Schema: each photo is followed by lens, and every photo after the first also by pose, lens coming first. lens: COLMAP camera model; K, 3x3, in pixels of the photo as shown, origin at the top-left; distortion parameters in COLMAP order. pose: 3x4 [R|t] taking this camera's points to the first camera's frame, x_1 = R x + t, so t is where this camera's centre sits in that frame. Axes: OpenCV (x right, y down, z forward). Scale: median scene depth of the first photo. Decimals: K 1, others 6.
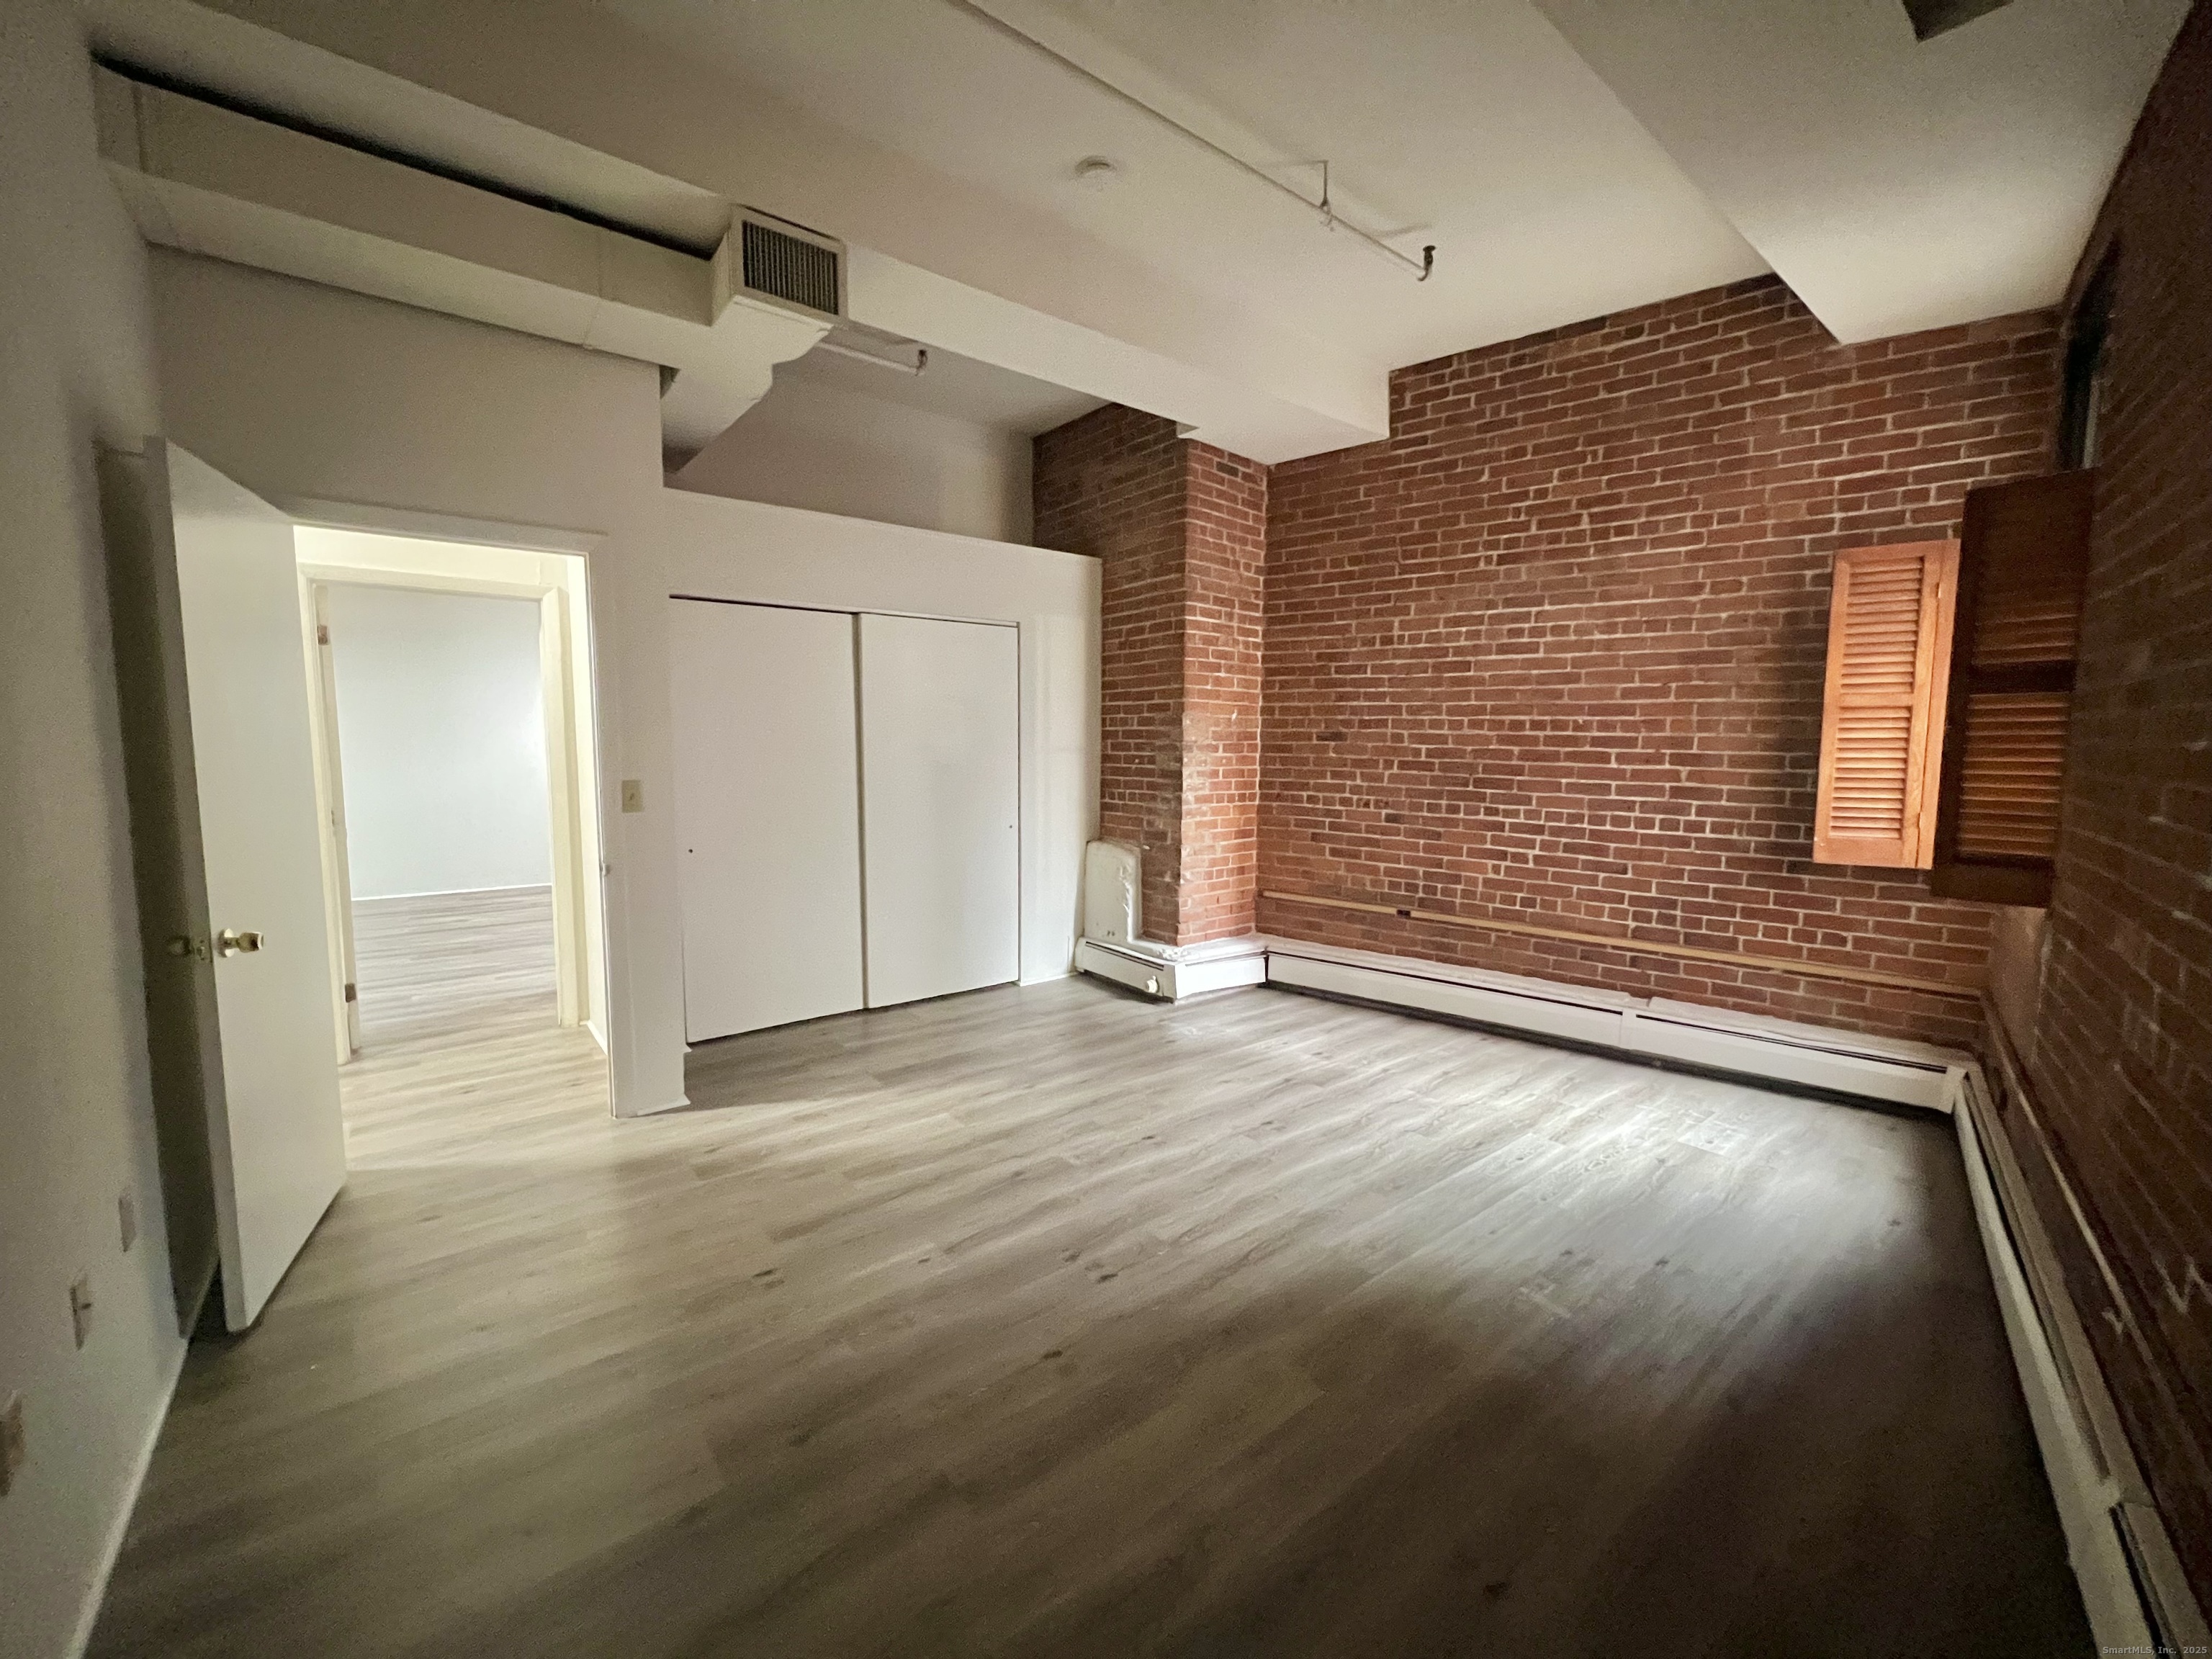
lens RADIAL K [[882.9, 0, 1103.8], [0, 882.9, 824.5], [0, 0, 1]] dist [-0.001319, -0.000077]
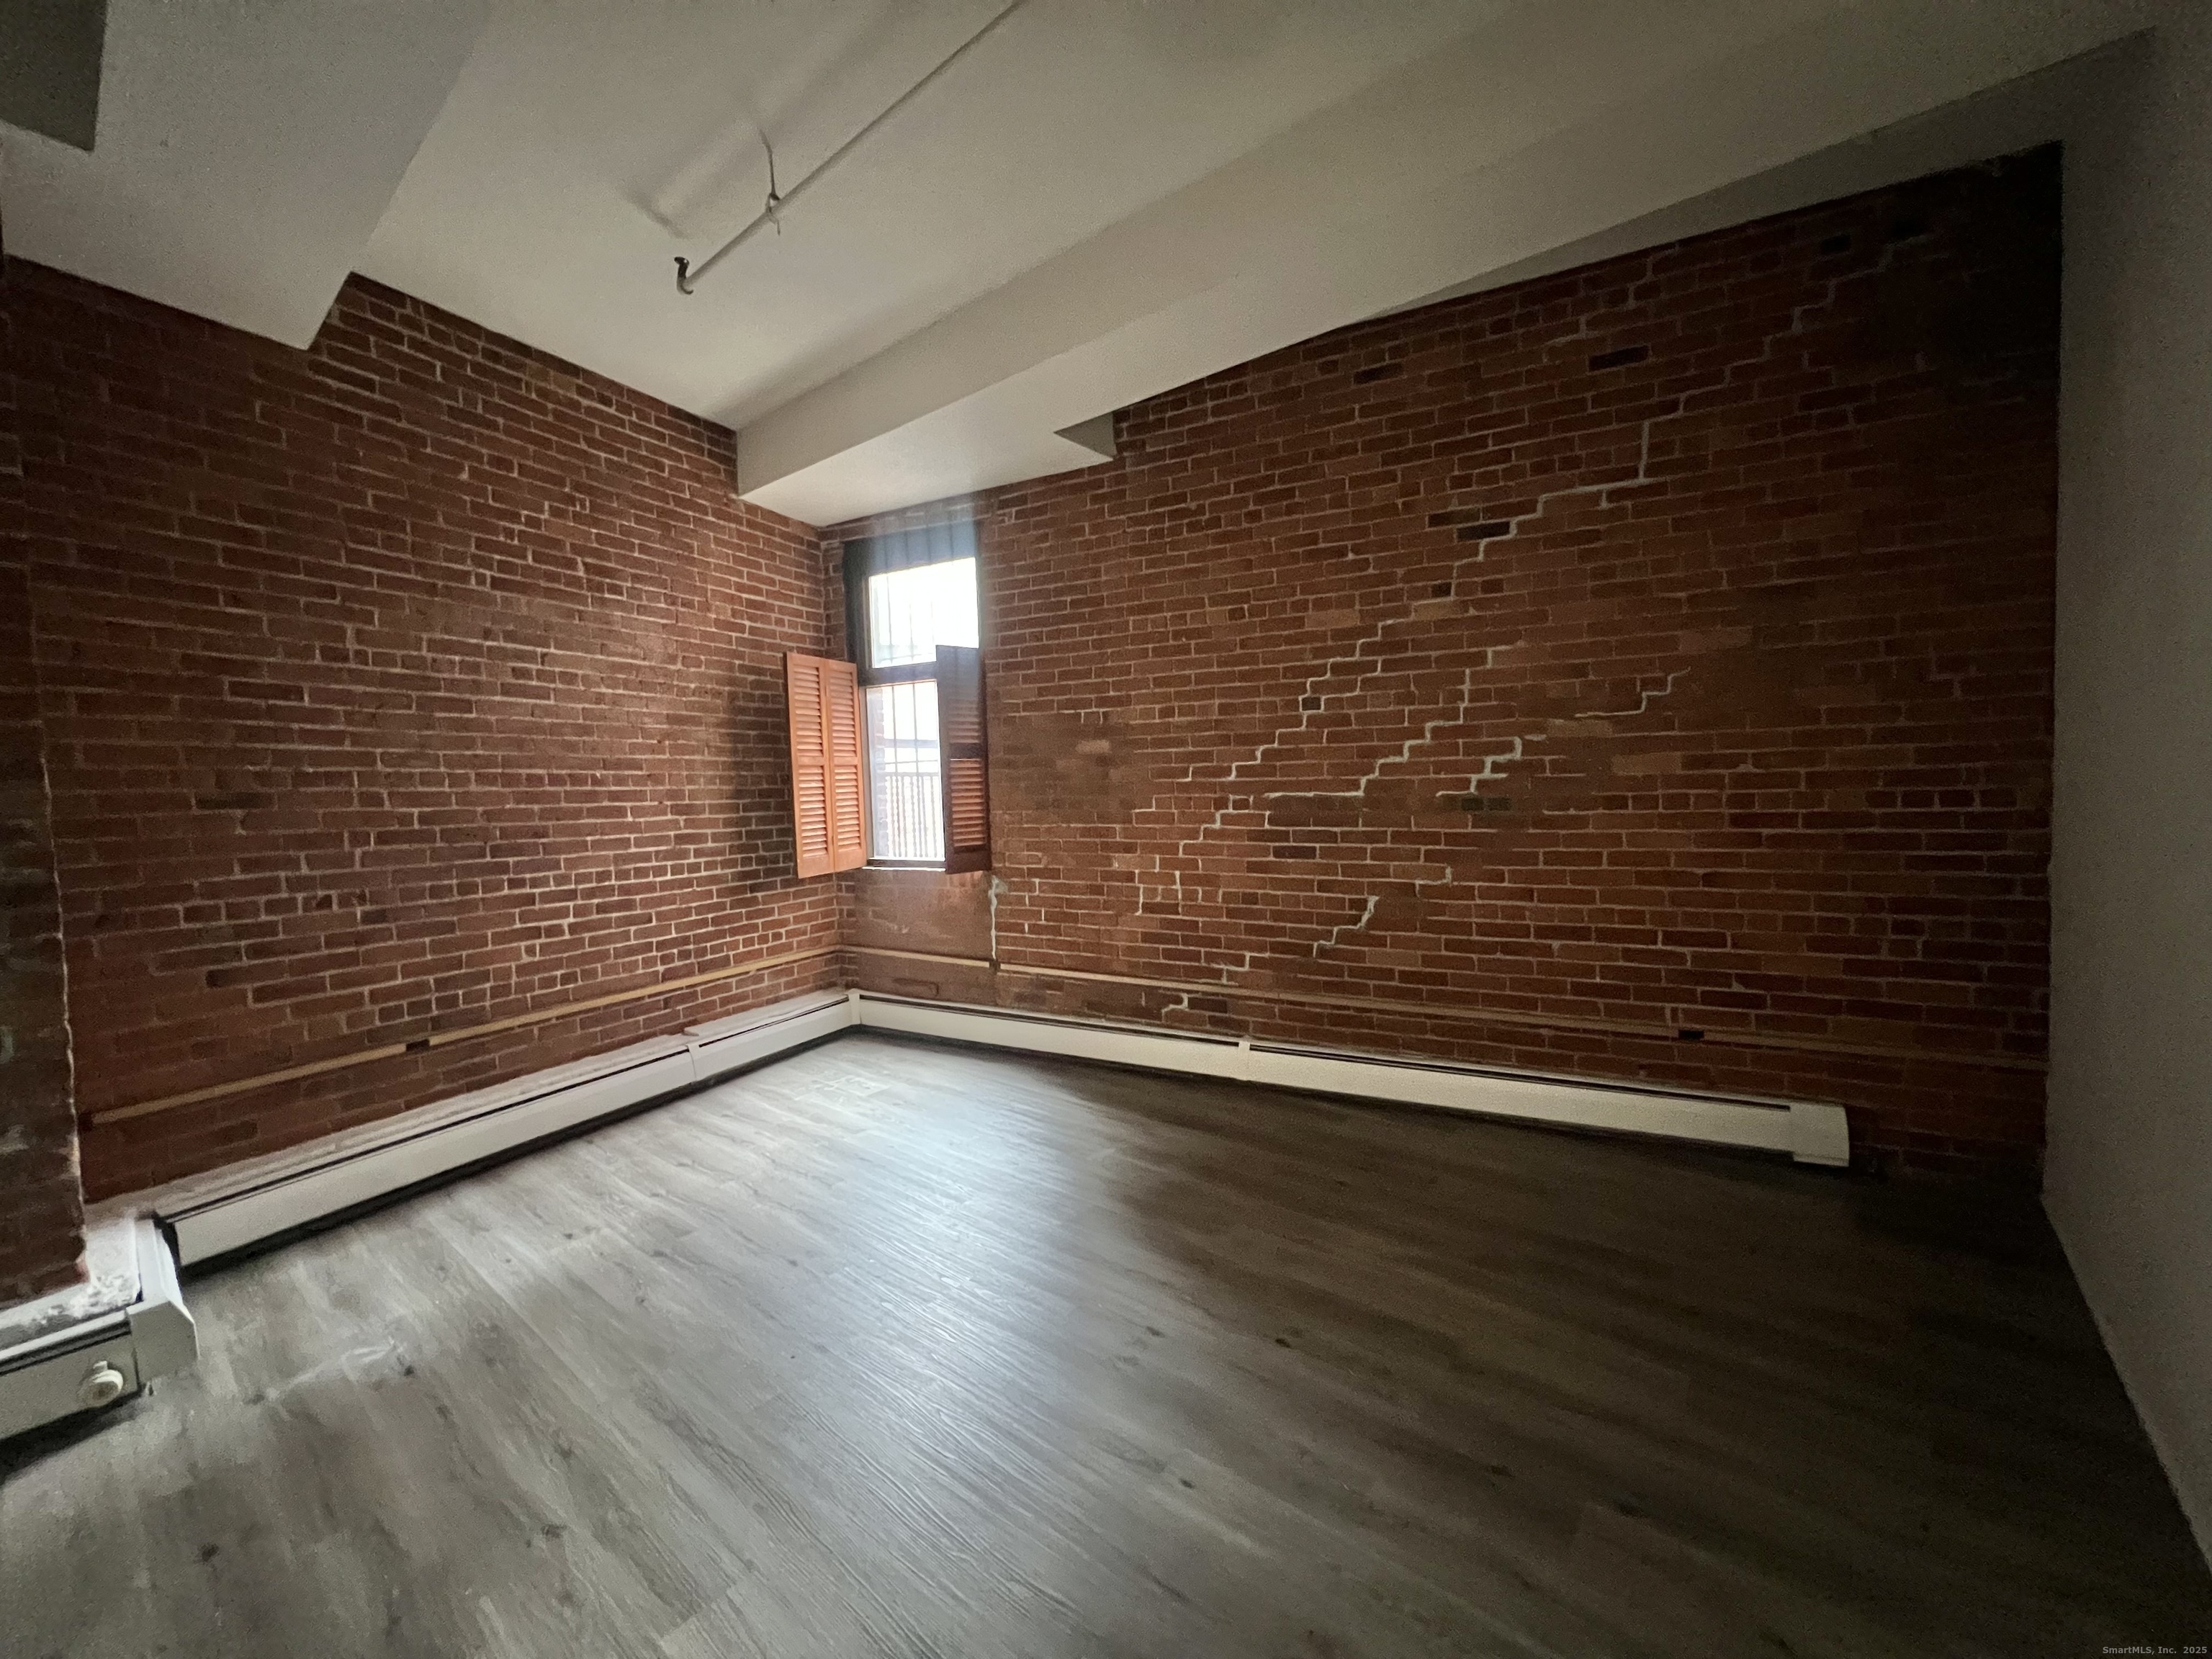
lens RADIAL K [[882.9, 0, 1103.8], [0, 882.9, 824.5], [0, 0, 1]] dist [-0.001319, -0.000077]
pose [[-0.203562, -0.046428, 0.977961, -0.509452], [0.122196, 0.989860, 0.072428, -0.065821], [-0.971407, 0.134246, -0.195824, 0.653843]]
